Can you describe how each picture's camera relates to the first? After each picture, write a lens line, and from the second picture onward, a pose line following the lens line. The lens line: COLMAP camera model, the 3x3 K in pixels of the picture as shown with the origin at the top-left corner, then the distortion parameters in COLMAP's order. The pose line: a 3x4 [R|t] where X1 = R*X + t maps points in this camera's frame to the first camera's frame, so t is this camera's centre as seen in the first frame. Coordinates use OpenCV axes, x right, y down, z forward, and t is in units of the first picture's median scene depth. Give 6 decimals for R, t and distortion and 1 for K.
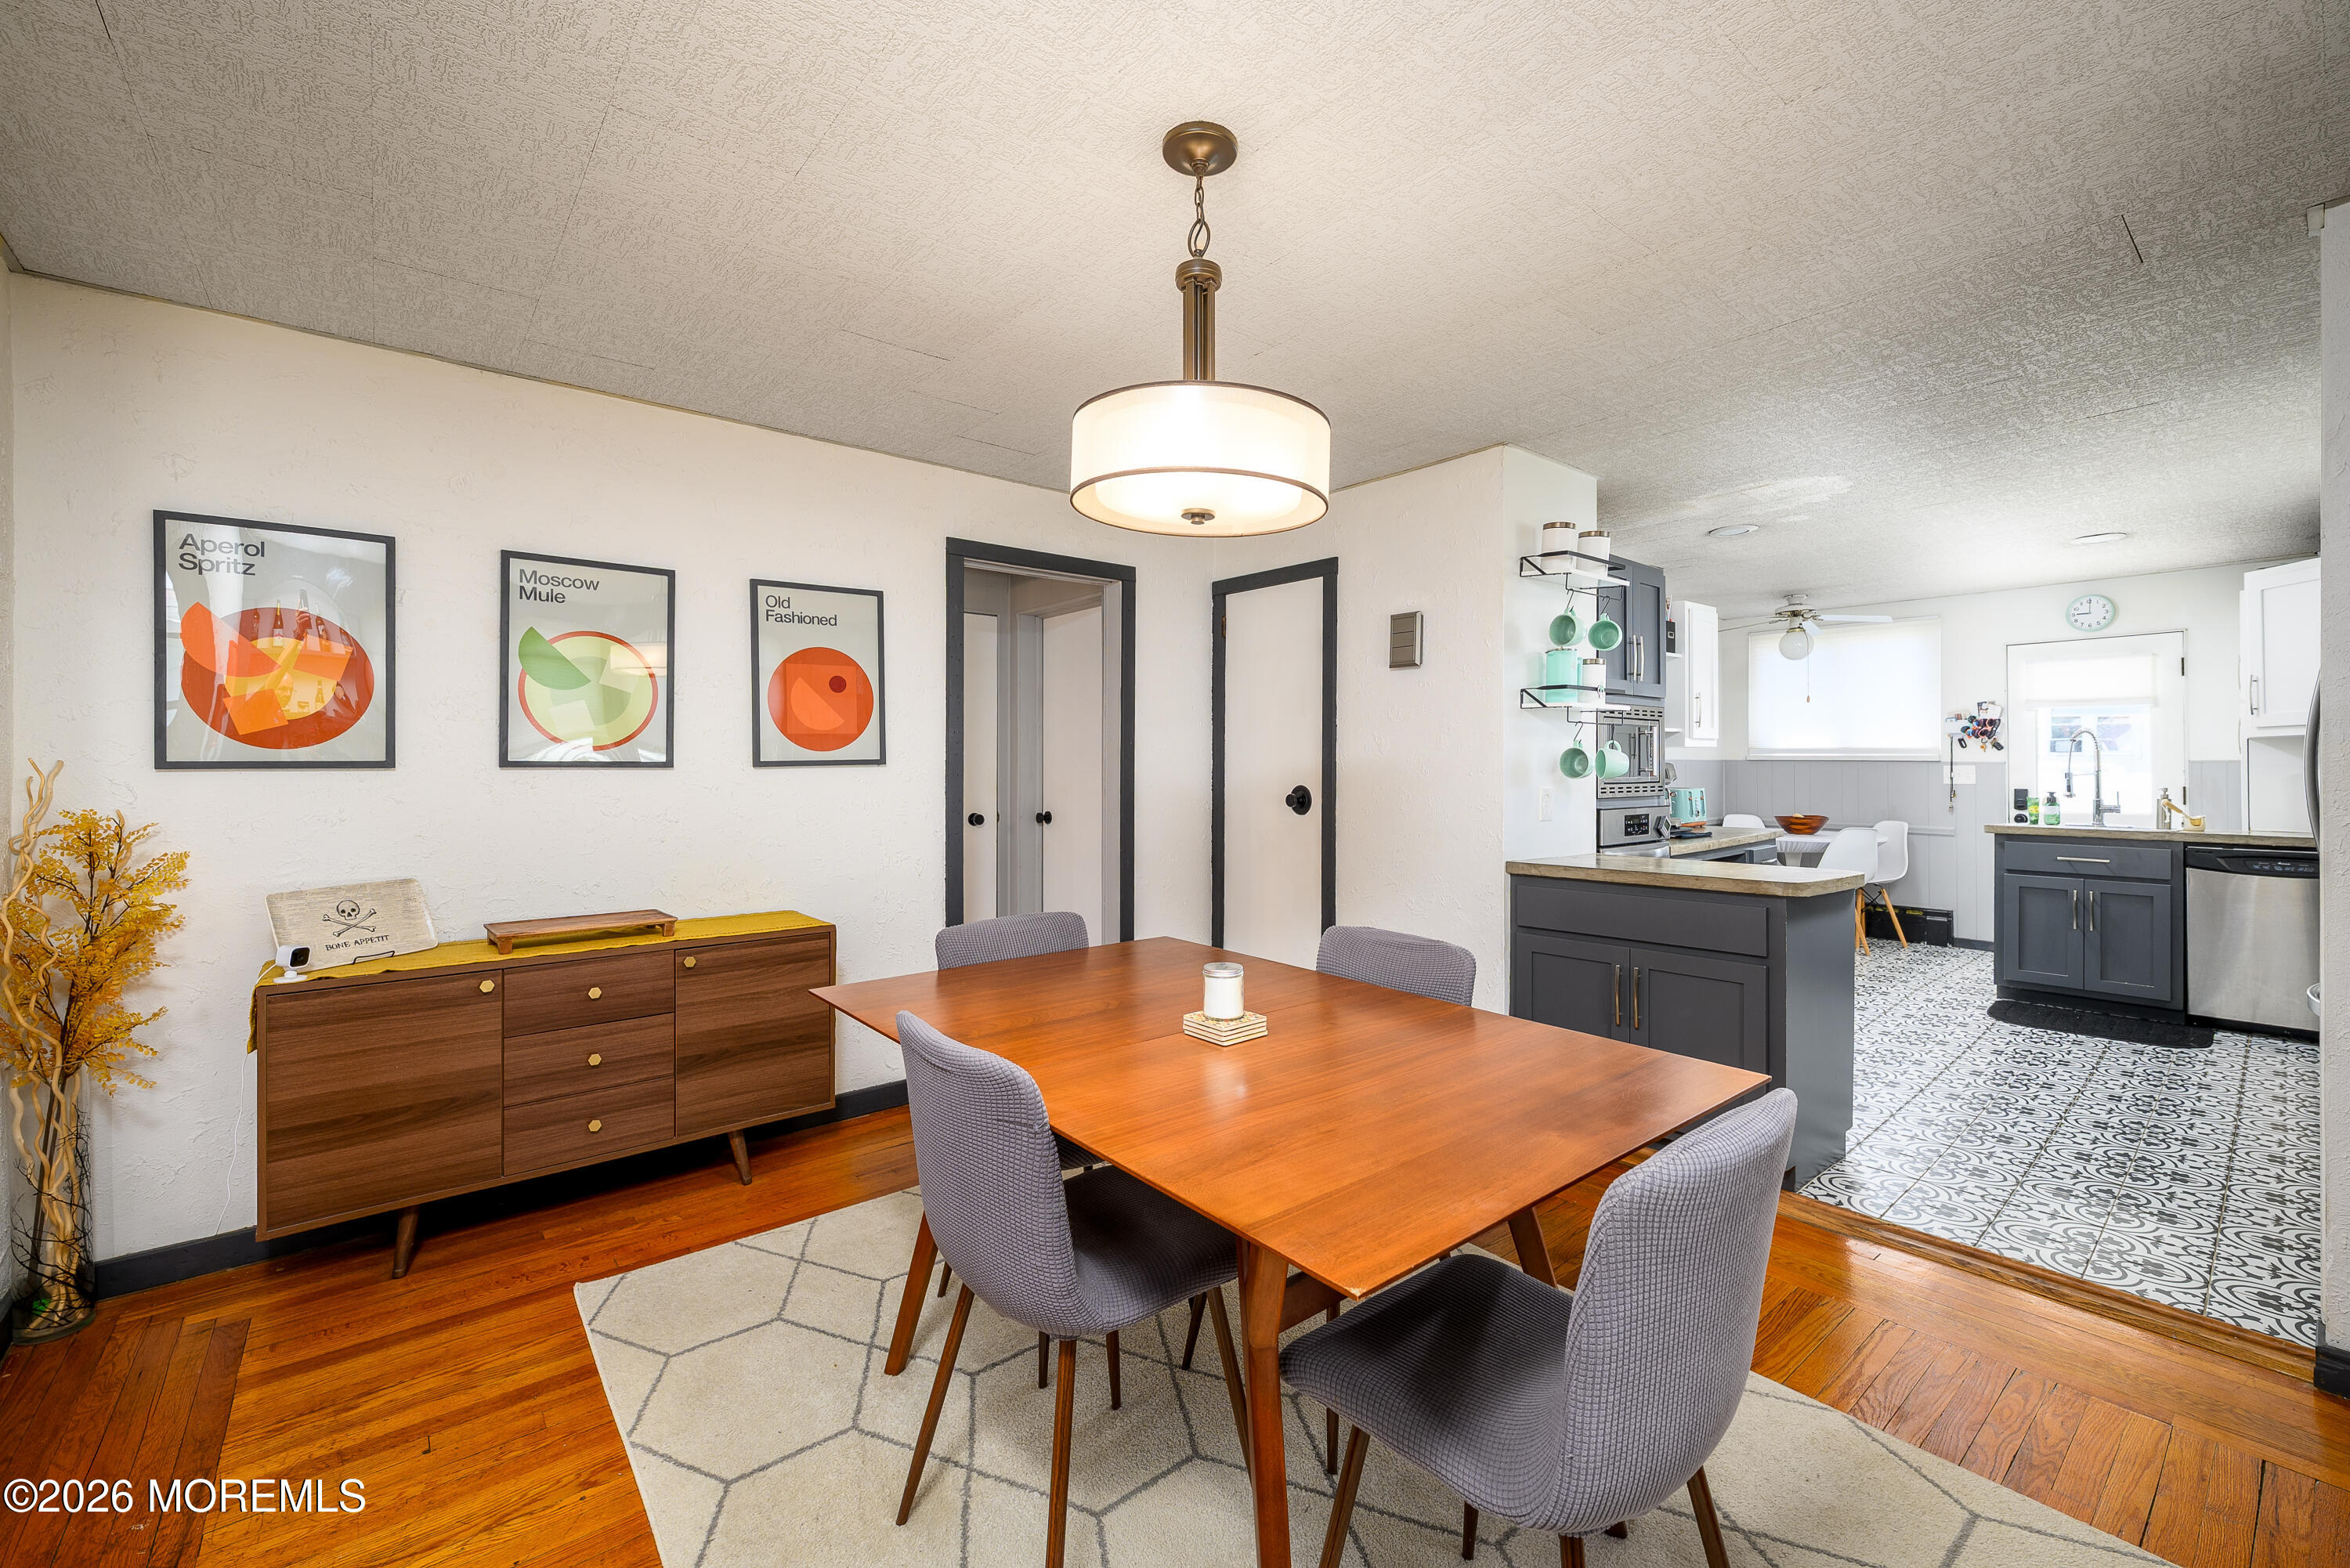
lens RADIAL K [[977.9, 0, 1160.9], [0, 977.9, 789.3], [0, 0, 1]] dist [0.014497, -0.001678]
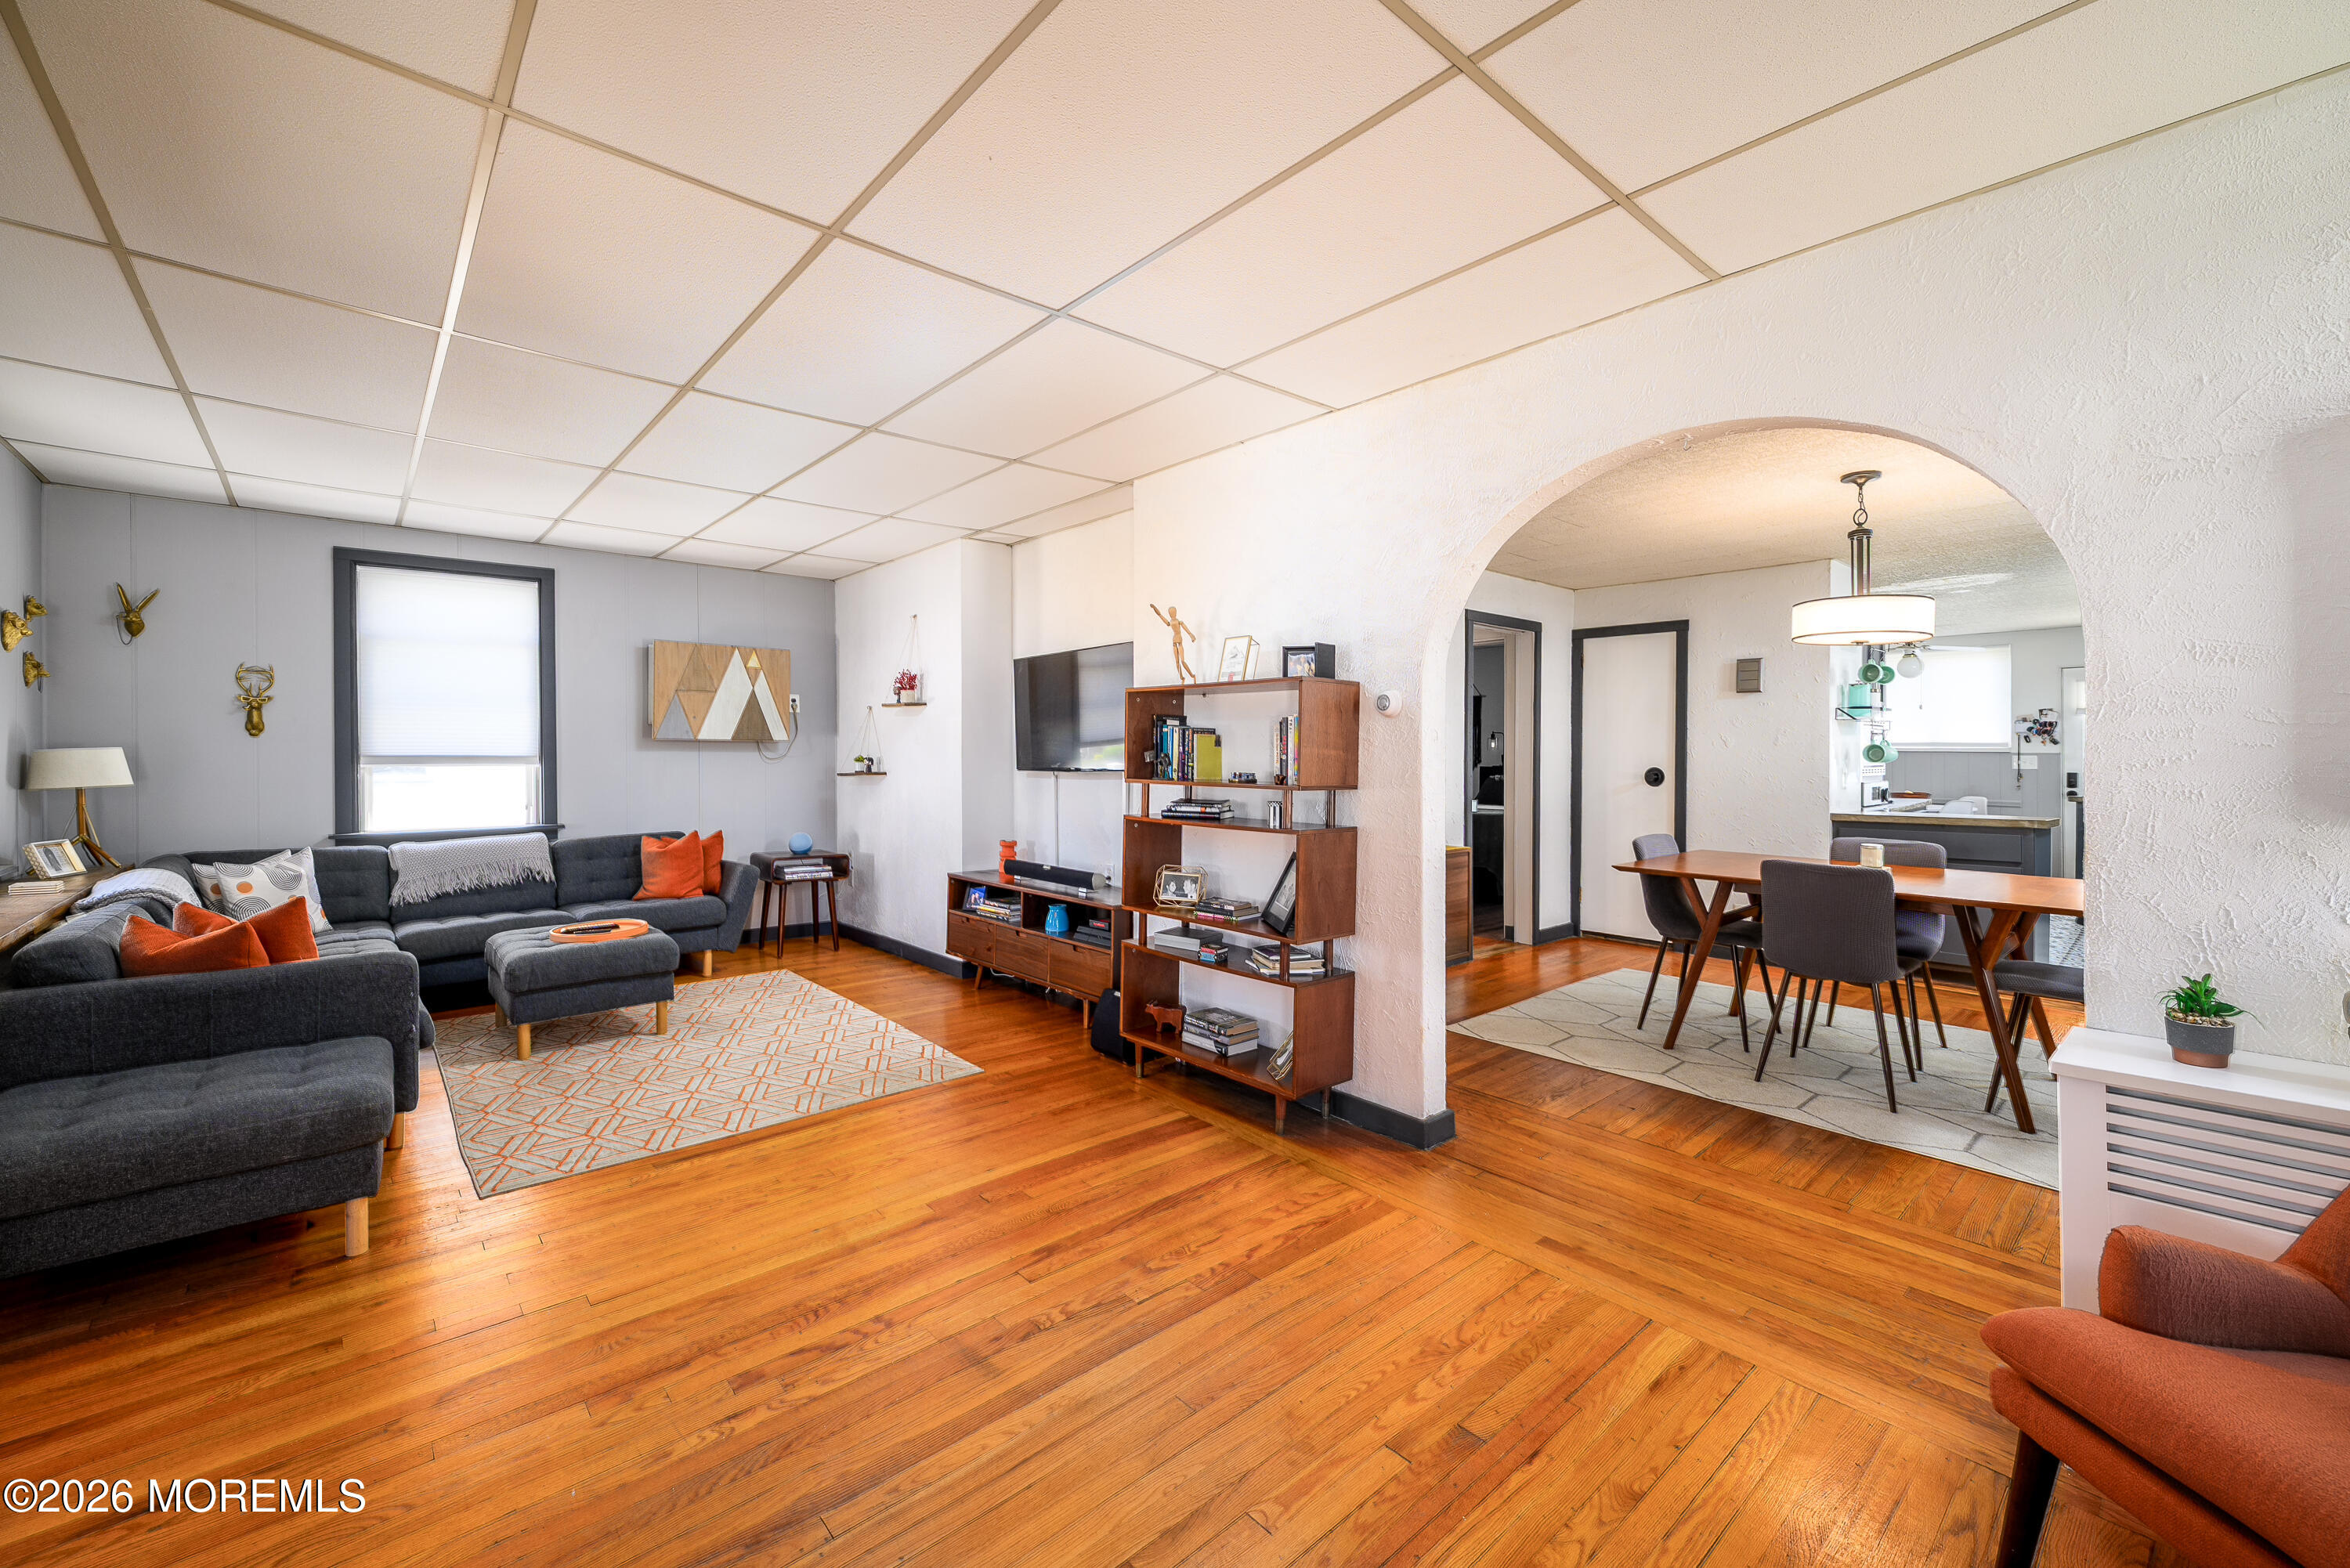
lens RADIAL K [[977.9, 0, 1173.8], [0, 977.9, 782.3], [0, 0, 1]] dist [0.014497, -0.001678]
pose [[0.998856, -0.002542, 0.047758, -0.679521], [0.002576, 0.999996, -0.000654, 0.016791], [-0.047757, 0.000776, 0.998859, -0.485835]]
